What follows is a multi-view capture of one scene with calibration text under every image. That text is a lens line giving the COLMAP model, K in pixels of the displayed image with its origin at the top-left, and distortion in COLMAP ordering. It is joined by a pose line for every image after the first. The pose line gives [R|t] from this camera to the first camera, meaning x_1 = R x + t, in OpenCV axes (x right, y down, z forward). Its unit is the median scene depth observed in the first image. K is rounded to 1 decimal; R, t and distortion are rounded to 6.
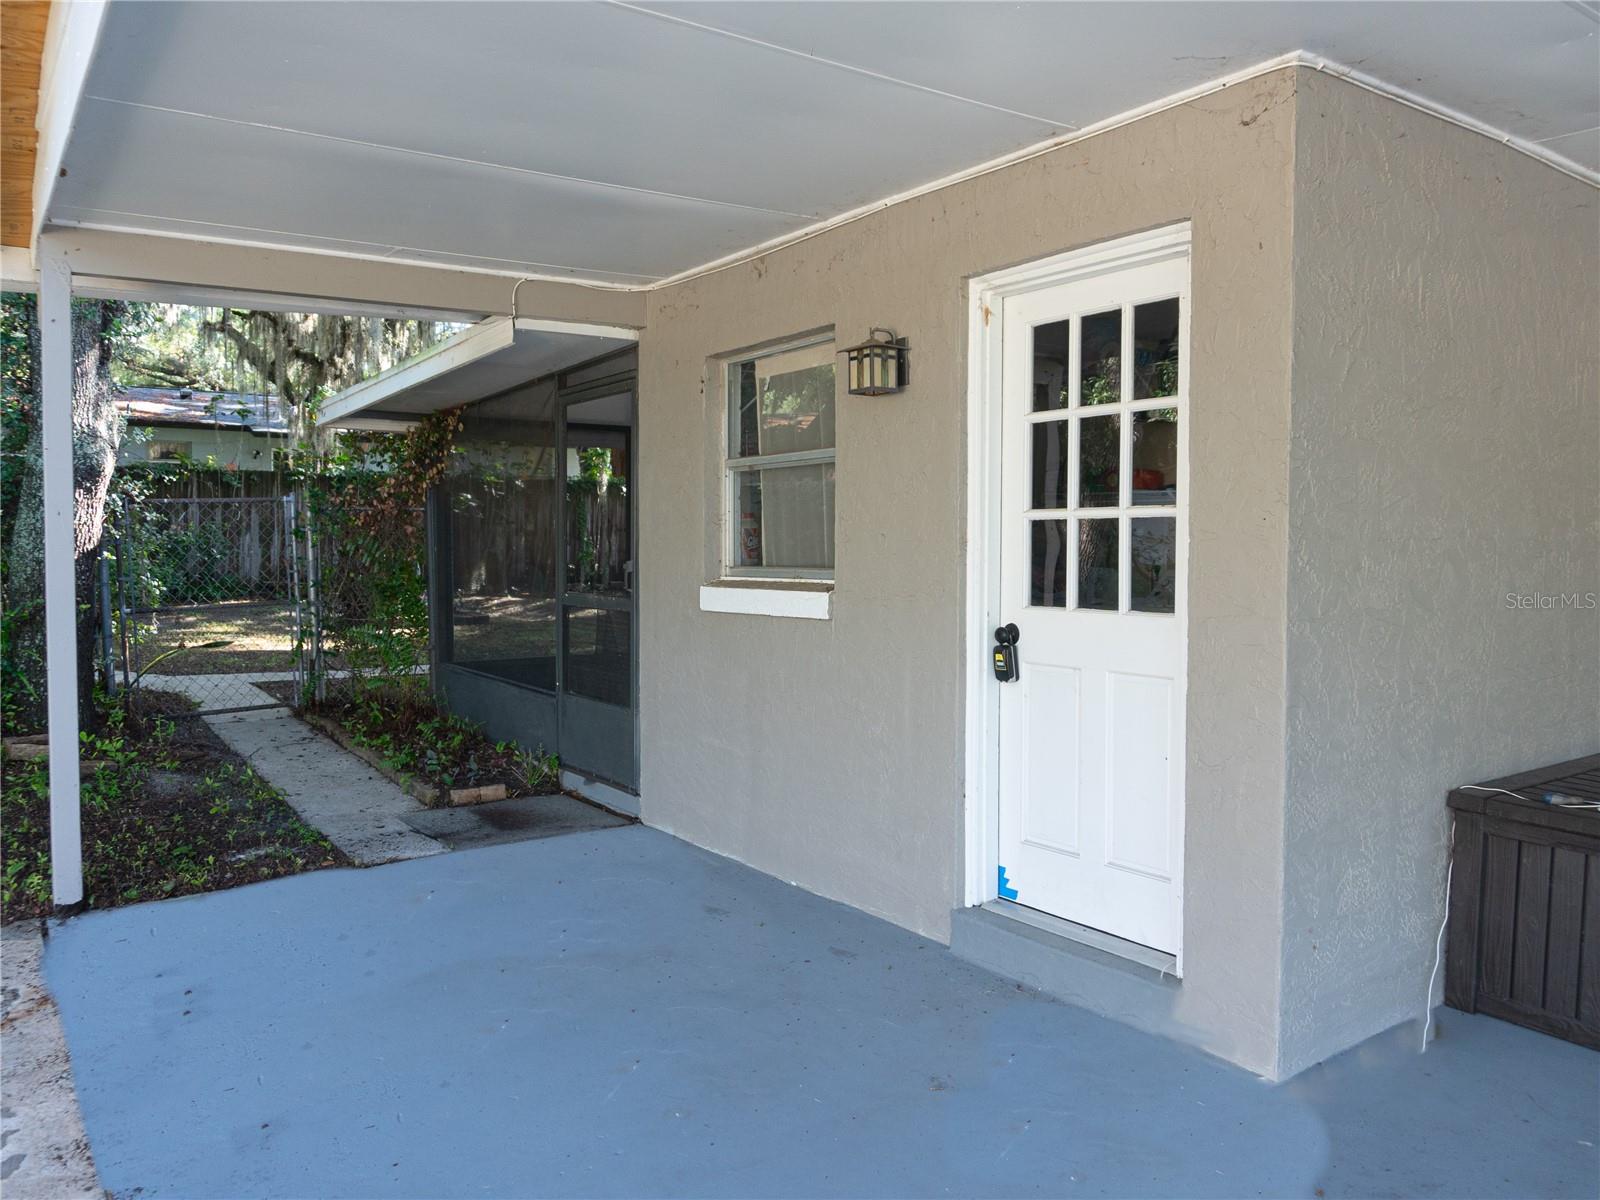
lens RADIAL K [[1200.7, 0, 800.0], [0, 1200.7, 600.0], [0, 0, 1]] dist [-0.015423, -0.008543]
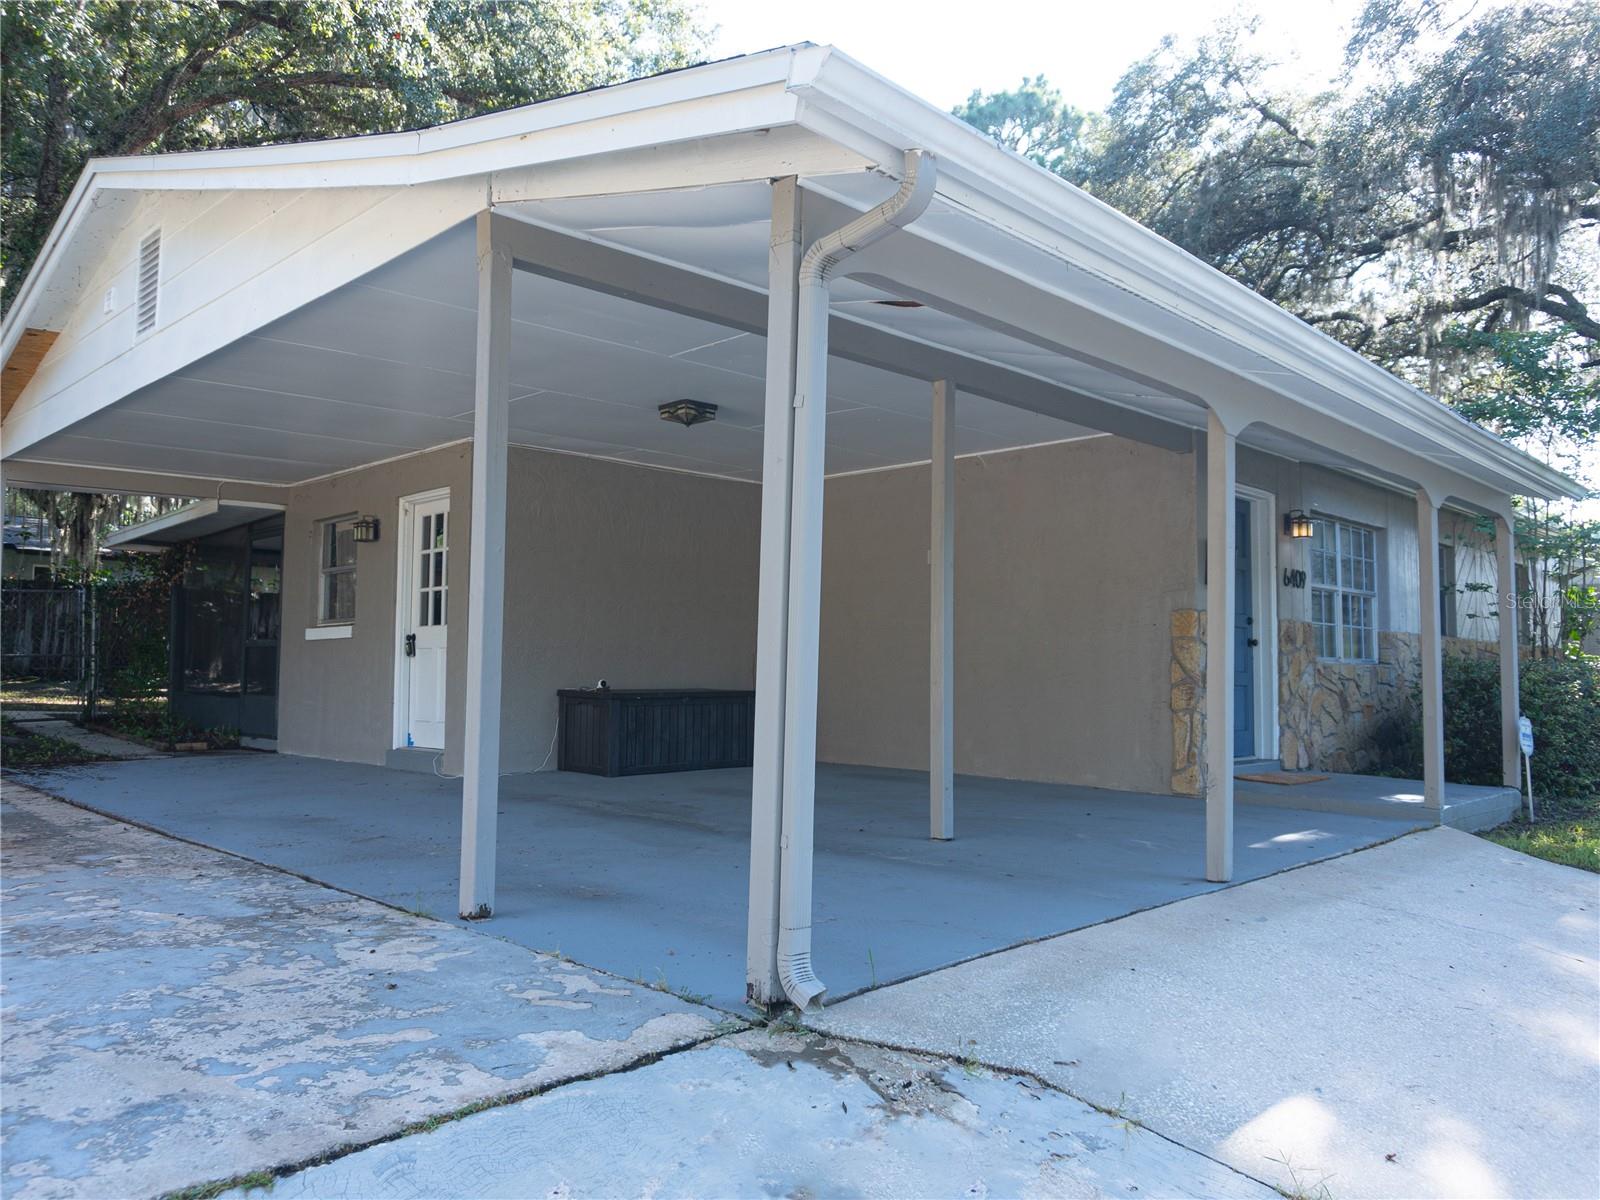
lens RADIAL K [[1200.7, 0, 800.0], [0, 1200.7, 600.0], [0, 0, 1]] dist [-0.015423, -0.008543]
pose [[0.984316, 0.016338, 0.175657, 0.399496], [0.002996, 0.994010, -0.109246, 0.170566], [-0.176389, 0.108059, 0.978371, -1.208103]]
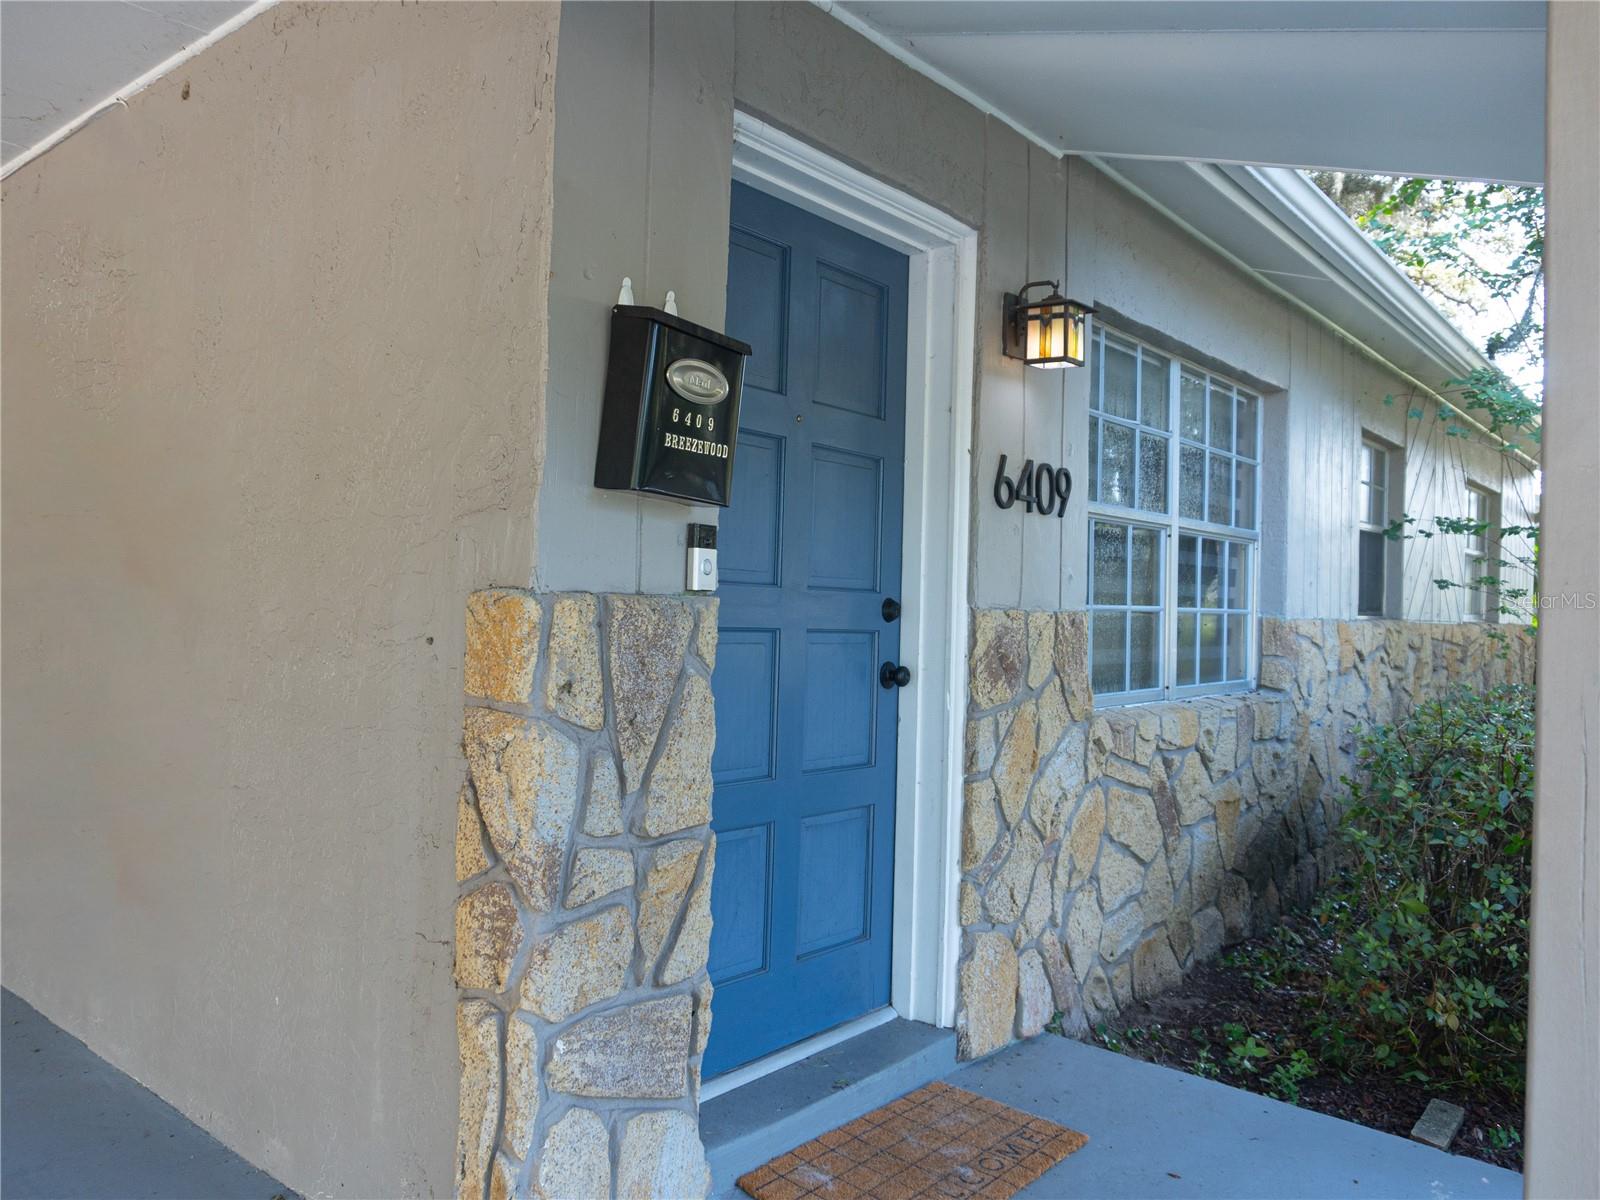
lens RADIAL K [[1200.7, 0, 800.0], [0, 1200.7, 600.0], [0, 0, 1]] dist [-0.015423, -0.008543]
pose [[0.964982, 0.022262, 0.261369, 1.188109], [-0.010357, 0.998849, -0.046839, 0.029312], [-0.262110, 0.042492, 0.964102, -0.121268]]
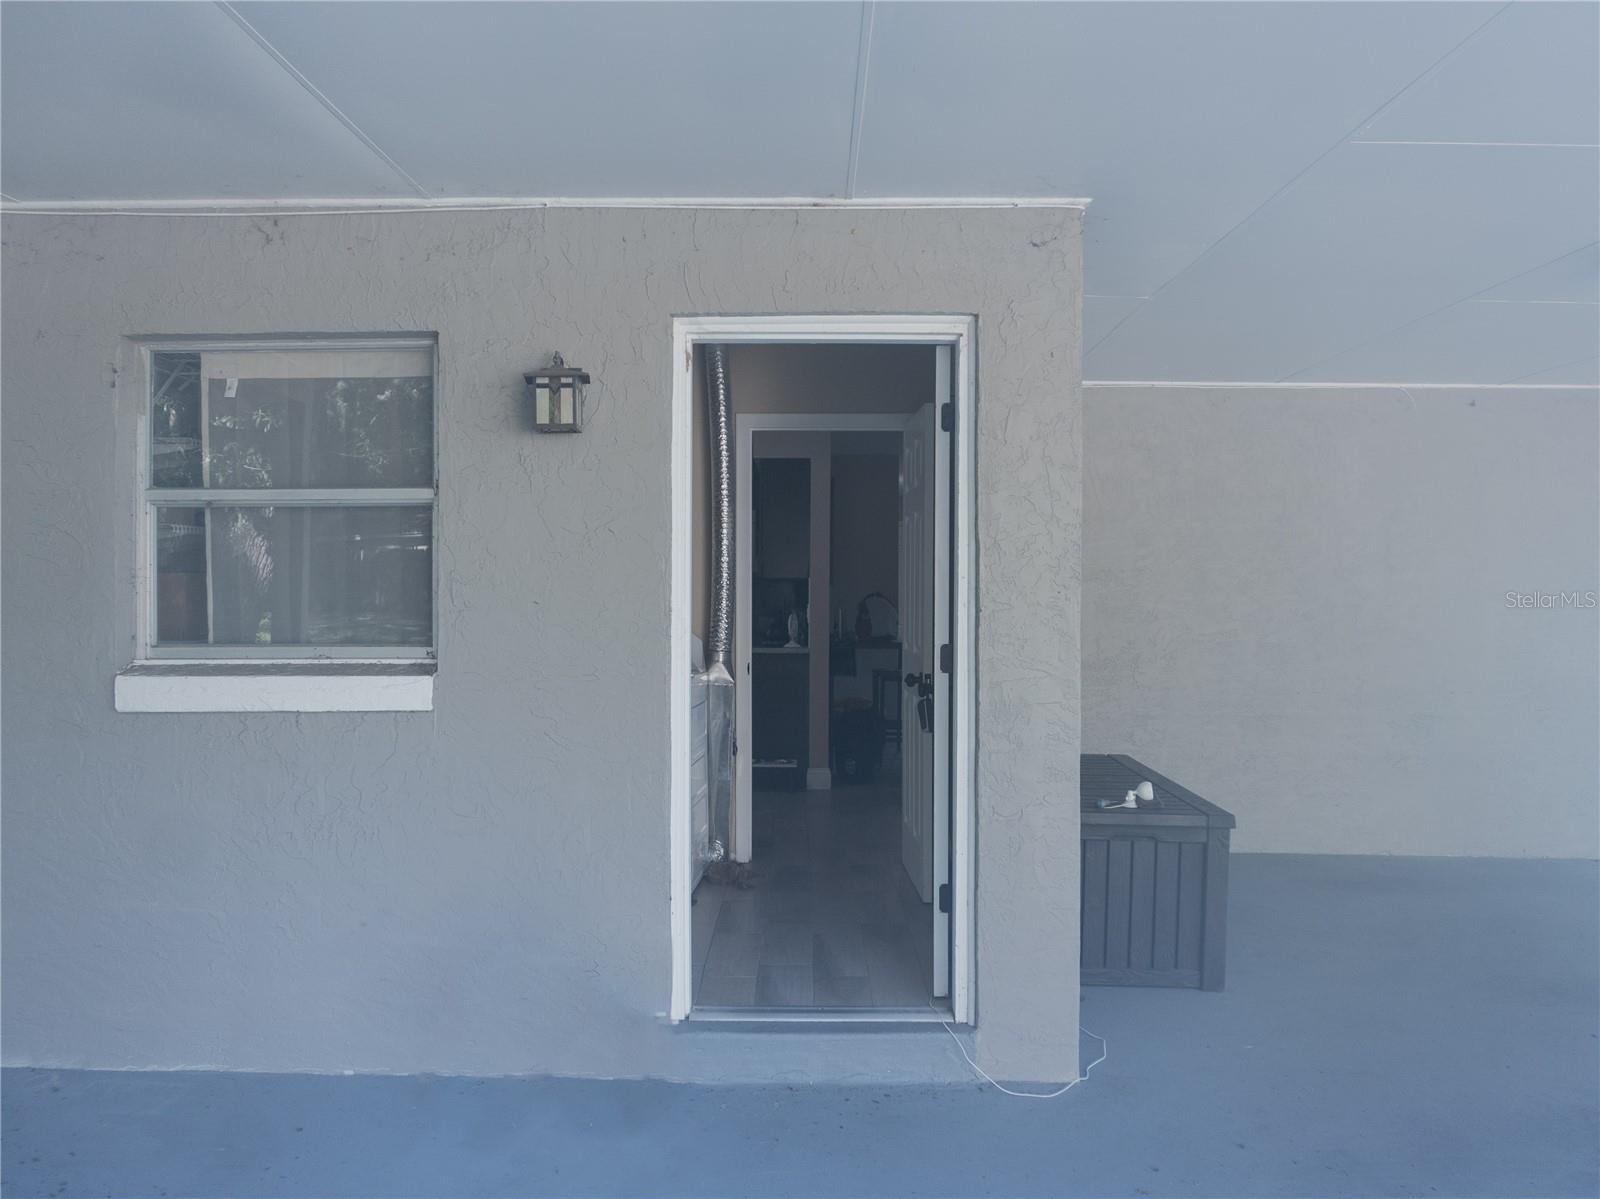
lens RADIAL K [[1200.7, 0, 800.0], [0, 1200.7, 599.5], [0, 0, 1]] dist [-0.015423, -0.008543]
pose [[0.588053, -0.003295, 0.808816, -0.395528], [0.036037, 0.999105, -0.022130, -0.025396], [-0.808019, 0.042162, 0.587646, 0.302863]]
